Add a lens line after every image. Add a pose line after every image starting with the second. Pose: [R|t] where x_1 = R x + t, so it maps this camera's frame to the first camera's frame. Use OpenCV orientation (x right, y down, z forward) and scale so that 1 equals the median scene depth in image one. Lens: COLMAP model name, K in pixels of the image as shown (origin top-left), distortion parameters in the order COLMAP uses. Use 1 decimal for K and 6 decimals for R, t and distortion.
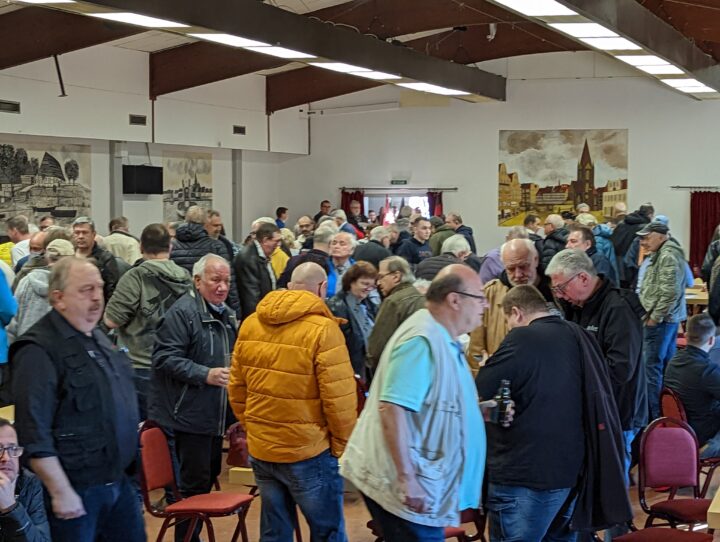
lens RADIAL K [[1537.0, 0, 321.2], [0, 1537.0, 271.1], [0, 0, 1]] dist [0.156181, -0.312543]
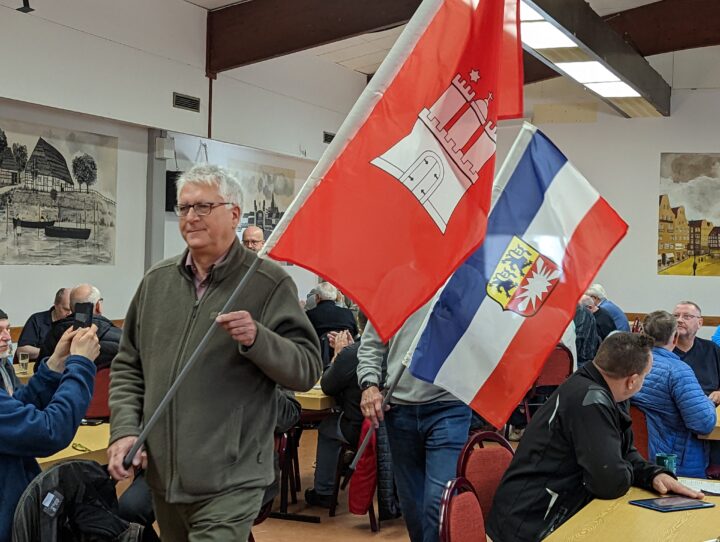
lens RADIAL K [[1238.9, 0, 360.9], [0, 1238.9, 243.4], [0, 0, 1]] dist [0.138372, -0.350300]
pose [[0.999381, 0.022464, -0.027056, -0.023298], [-0.024144, 0.997695, -0.063423, -0.001123], [0.025568, 0.064036, 0.997620, 0.437125]]
